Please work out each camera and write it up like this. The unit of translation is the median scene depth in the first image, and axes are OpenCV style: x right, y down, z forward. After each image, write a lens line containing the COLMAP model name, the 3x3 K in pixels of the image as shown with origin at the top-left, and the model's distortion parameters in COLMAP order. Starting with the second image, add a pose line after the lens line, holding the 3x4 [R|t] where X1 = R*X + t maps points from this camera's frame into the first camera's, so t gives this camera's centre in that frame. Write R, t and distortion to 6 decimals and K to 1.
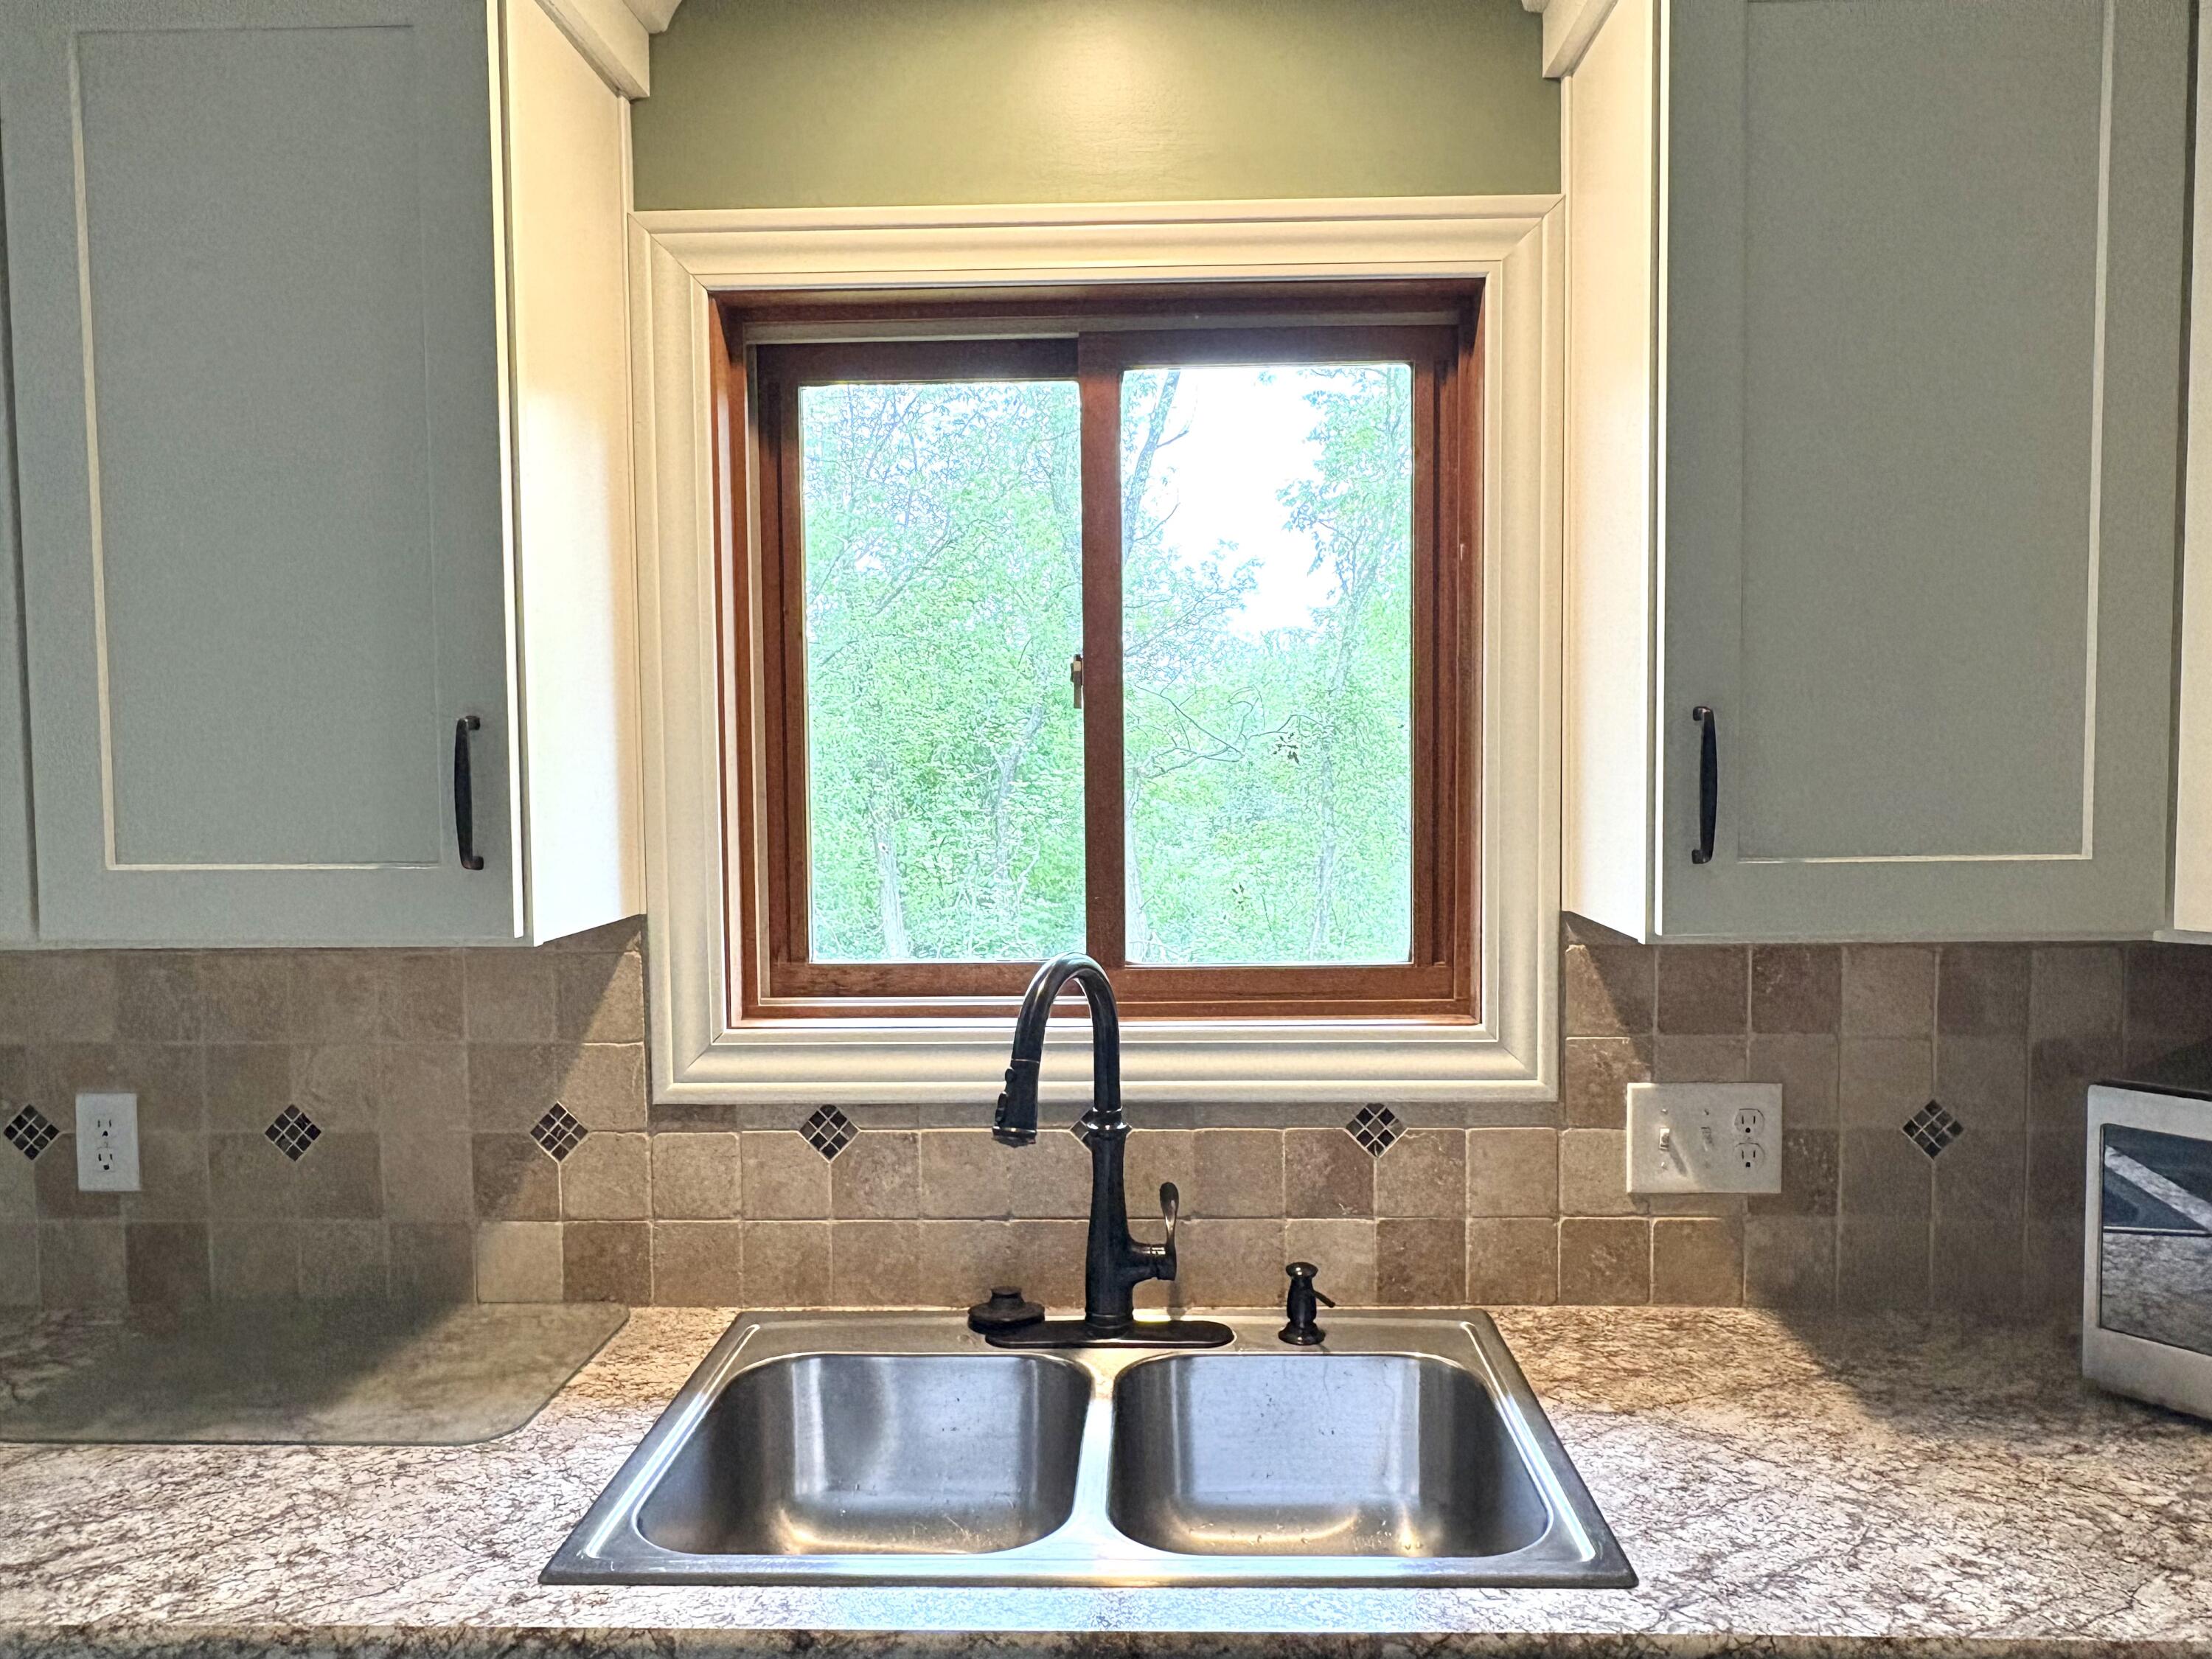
lens RADIAL K [[1582.8, 0, 1110.4], [0, 1582.8, 834.2], [0, 0, 1]] dist [-0.005111, -0.002006]
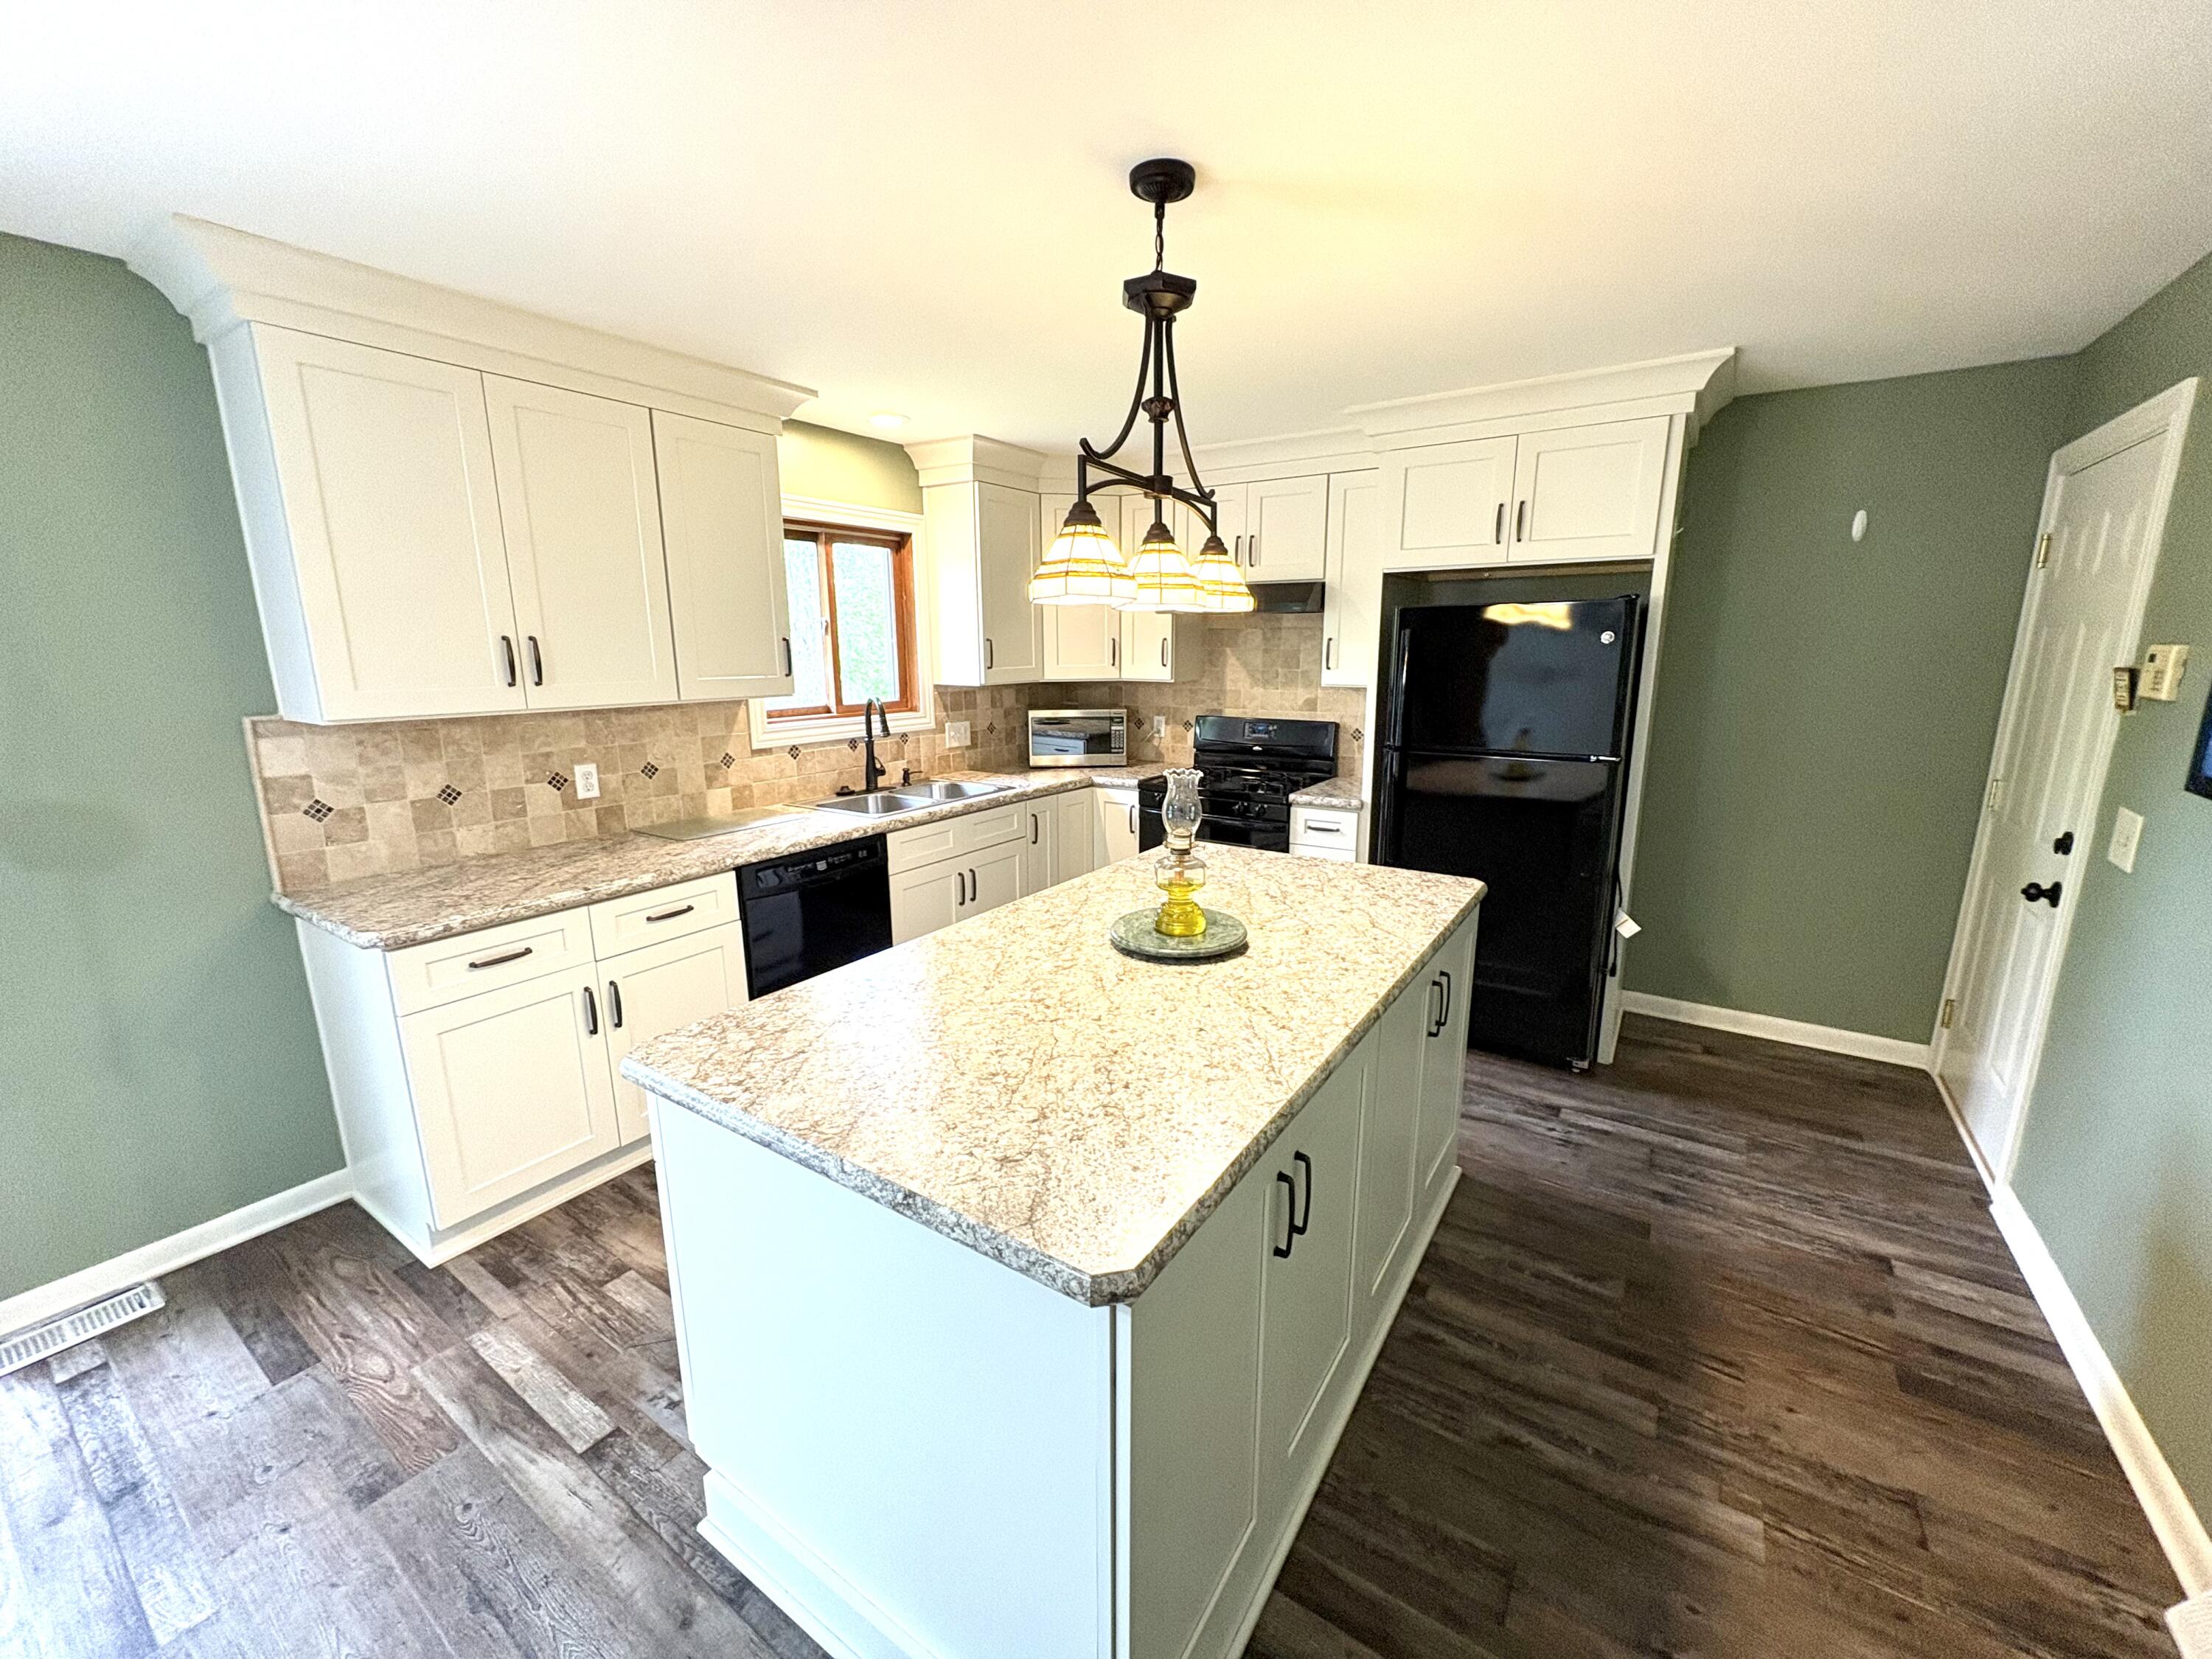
lens RADIAL K [[883.8, 0, 1104.7], [0, 883.8, 828.0], [0, 0, 1]] dist [-0.000308, -0.000003]
pose [[0.529873, -0.167082, 0.831456, -1.522983], [0.041345, 0.984324, 0.171452, 0.038076], [-0.847069, -0.056471, 0.528475, -0.698623]]
